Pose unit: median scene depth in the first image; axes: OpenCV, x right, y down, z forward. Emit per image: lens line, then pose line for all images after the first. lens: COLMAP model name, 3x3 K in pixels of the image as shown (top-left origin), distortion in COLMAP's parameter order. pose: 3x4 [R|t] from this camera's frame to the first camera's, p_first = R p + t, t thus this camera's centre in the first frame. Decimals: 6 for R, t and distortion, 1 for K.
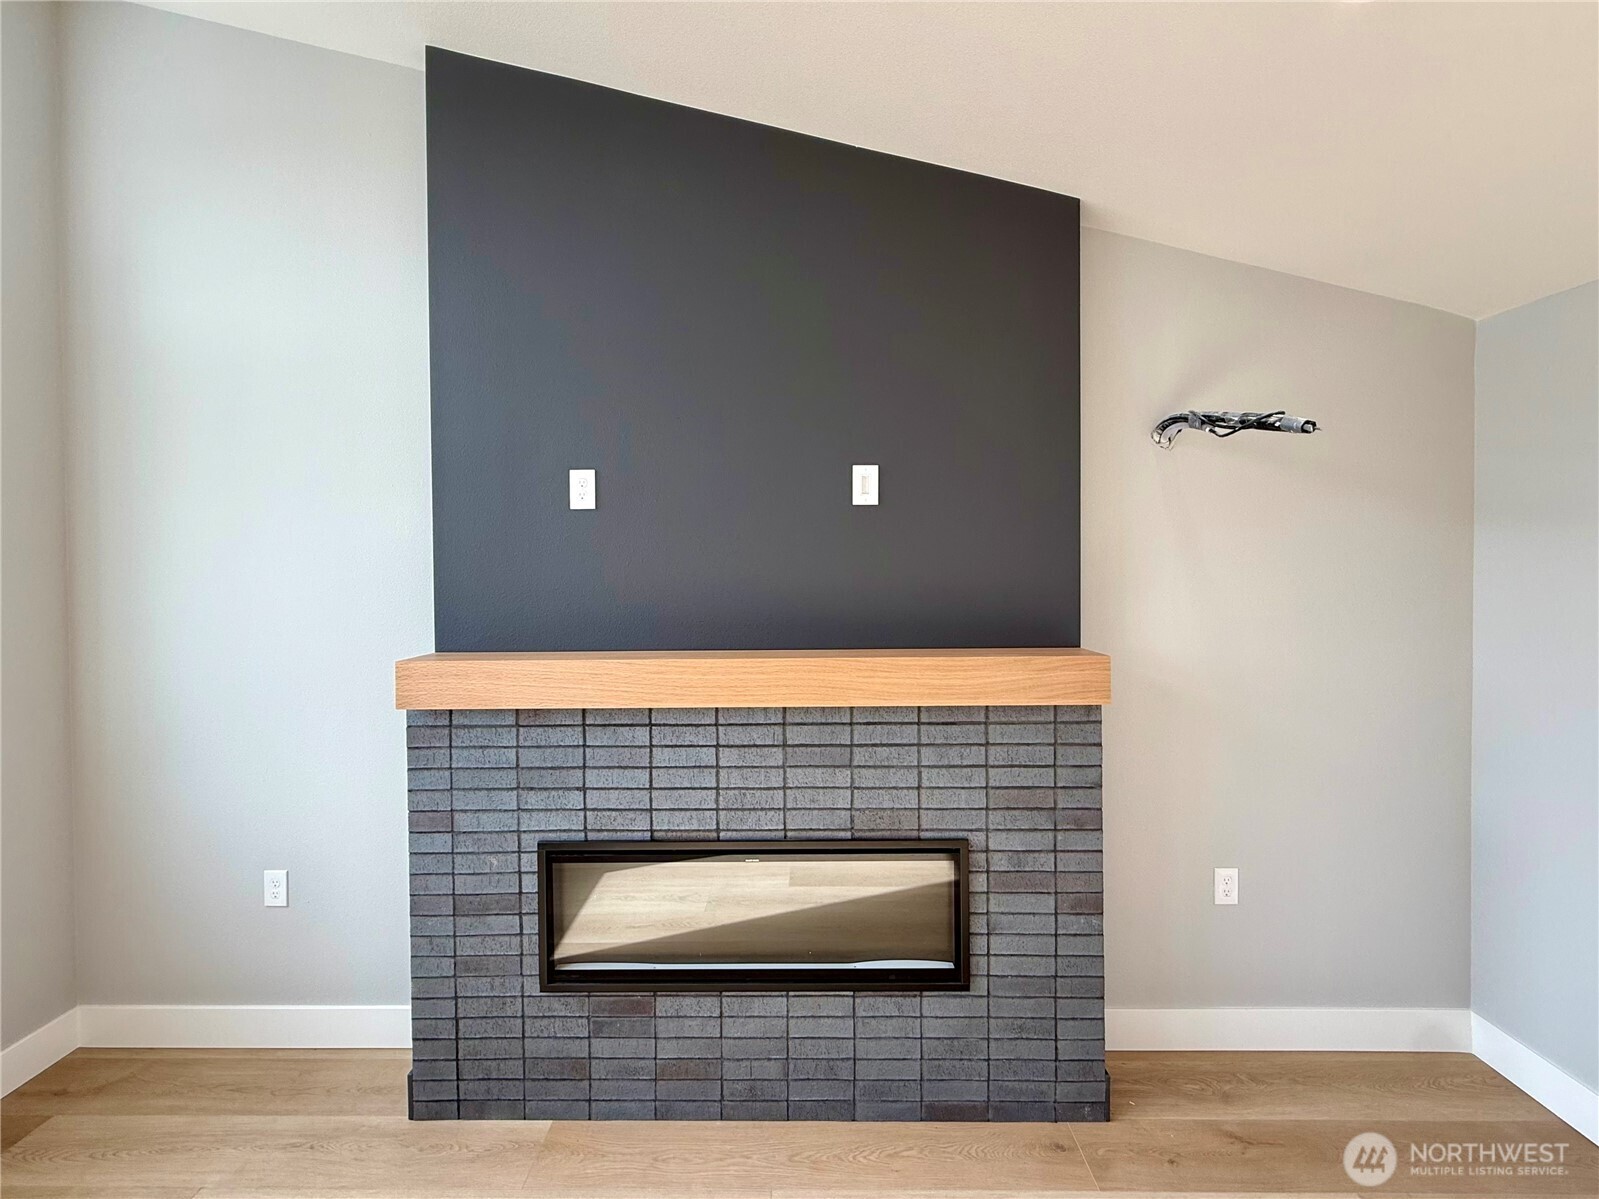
lens RADIAL K [[655.5, 0, 789.8], [0, 655.5, 582.4], [0, 0, 1]] dist [-0.000037, 0.000094]
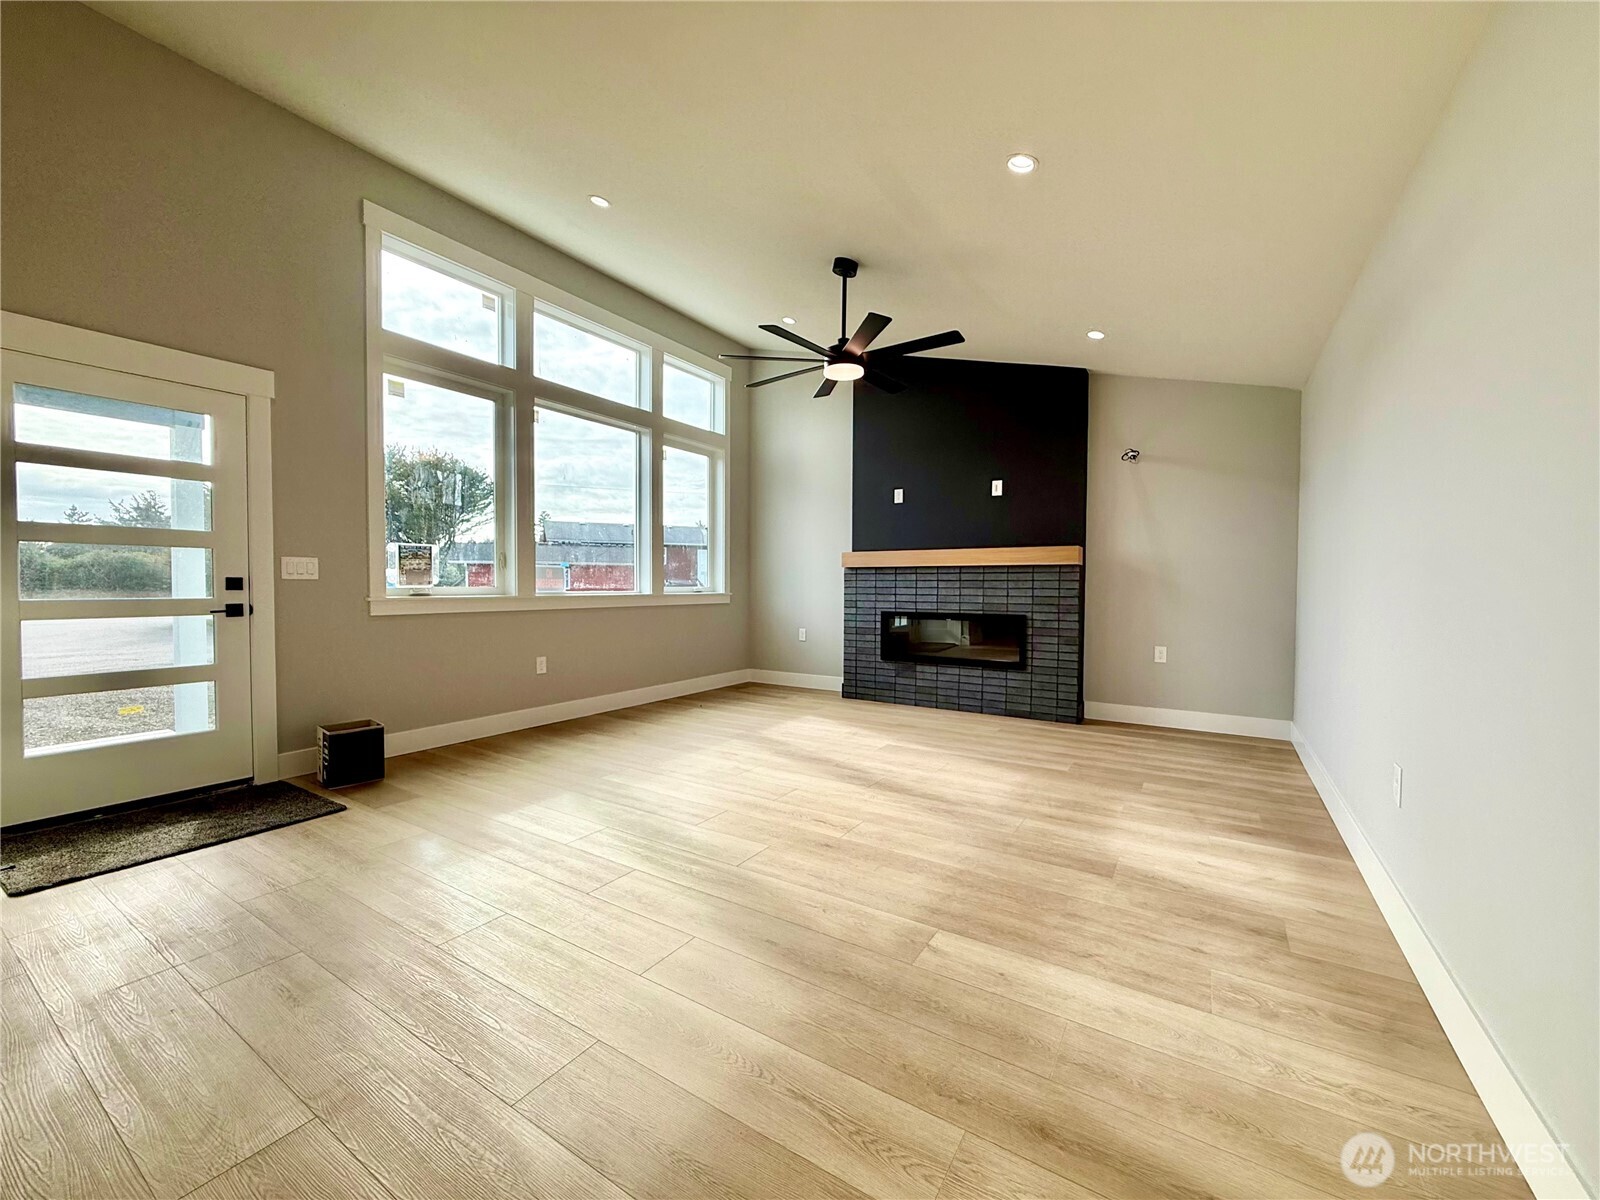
lens RADIAL K [[635.7, 0, 800.0], [0, 635.7, 600.0], [0, 0, 1]] dist [0.000004, -0.000028]
pose [[0.852160, 0.024306, -0.522716, 0.850976], [-0.019928, 0.999703, 0.013999, 0.308241], [0.522902, -0.001512, 0.852392, -1.745264]]
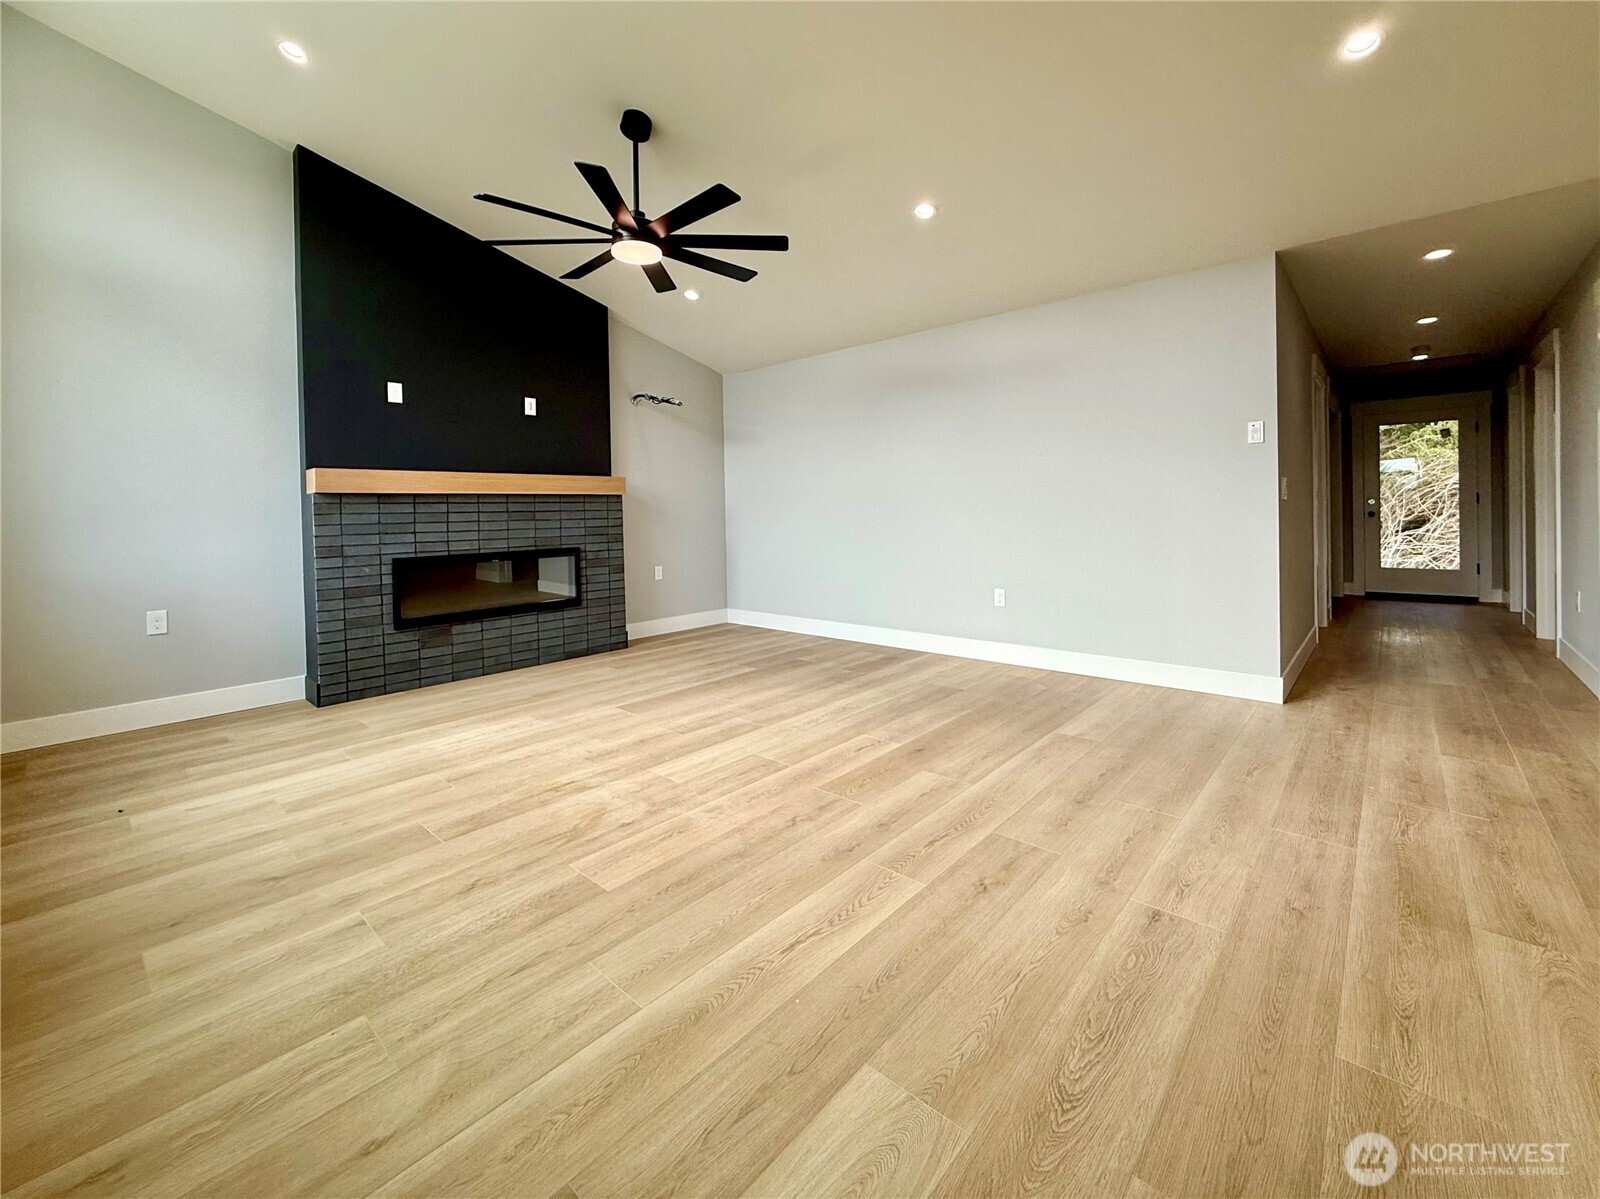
lens RADIAL K [[660.1, 0, 801.4], [0, 660.1, 516.1], [0, 0, 1]] dist [-0.002381, -0.000237]
pose [[0.656479, -0.010599, 0.754270, -1.109440], [0.028054, 0.999553, -0.010372, 0.318316], [-0.753822, 0.027969, 0.656483, -1.368790]]
